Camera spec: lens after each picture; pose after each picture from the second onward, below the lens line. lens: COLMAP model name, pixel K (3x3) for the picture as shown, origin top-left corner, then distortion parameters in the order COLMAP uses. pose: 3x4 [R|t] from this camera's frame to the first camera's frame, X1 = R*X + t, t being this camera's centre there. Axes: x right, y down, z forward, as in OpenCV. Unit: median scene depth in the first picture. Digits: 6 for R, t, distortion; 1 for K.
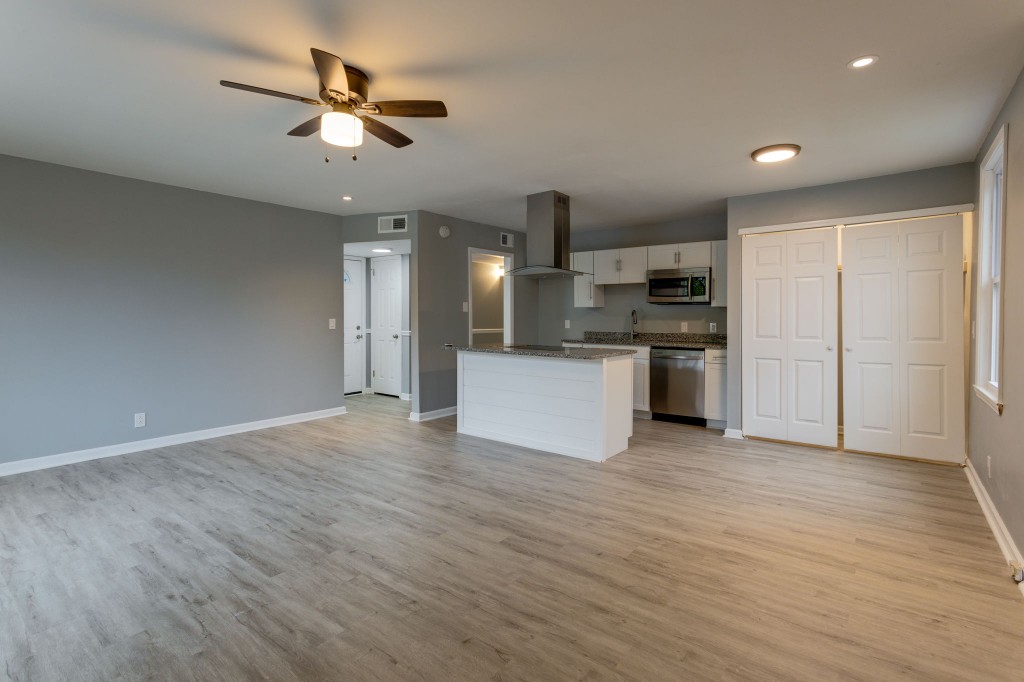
lens RADIAL K [[503.4, 0, 510.6], [0, 503.4, 330.0], [0, 0, 1]] dist [0.003937, 0.000760]
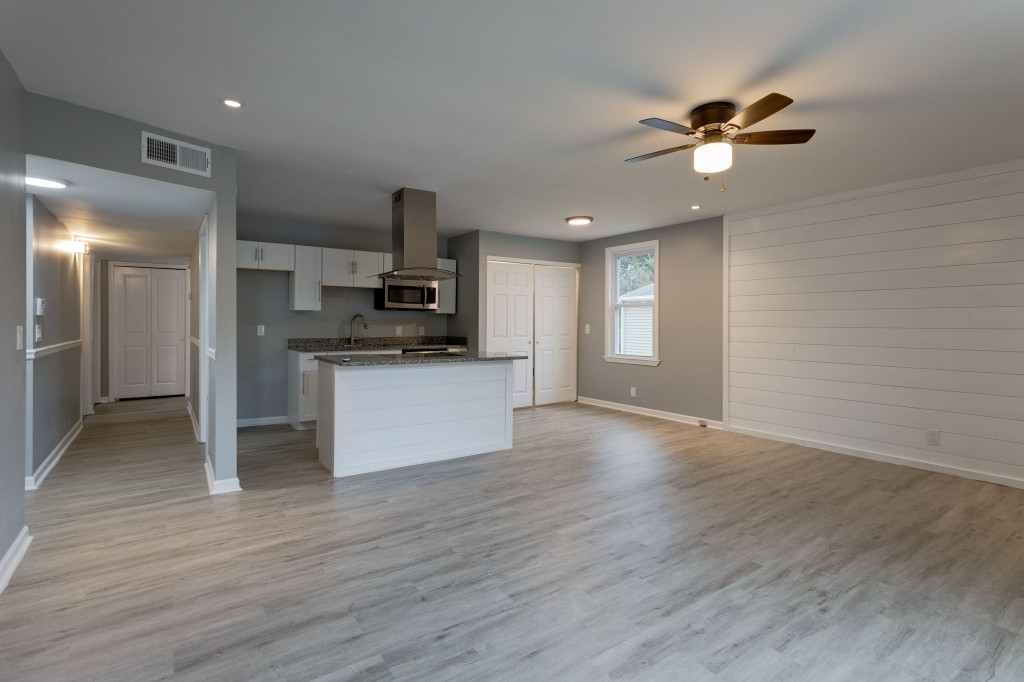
lens RADIAL K [[503.4, 0, 510.6], [0, 503.4, 330.0], [0, 0, 1]] dist [0.003937, 0.000760]
pose [[0.261516, -0.014288, 0.965093, -1.315490], [0.021657, 0.999726, 0.008933, -0.025724], [-0.964956, 0.018565, 0.261754, 0.982791]]
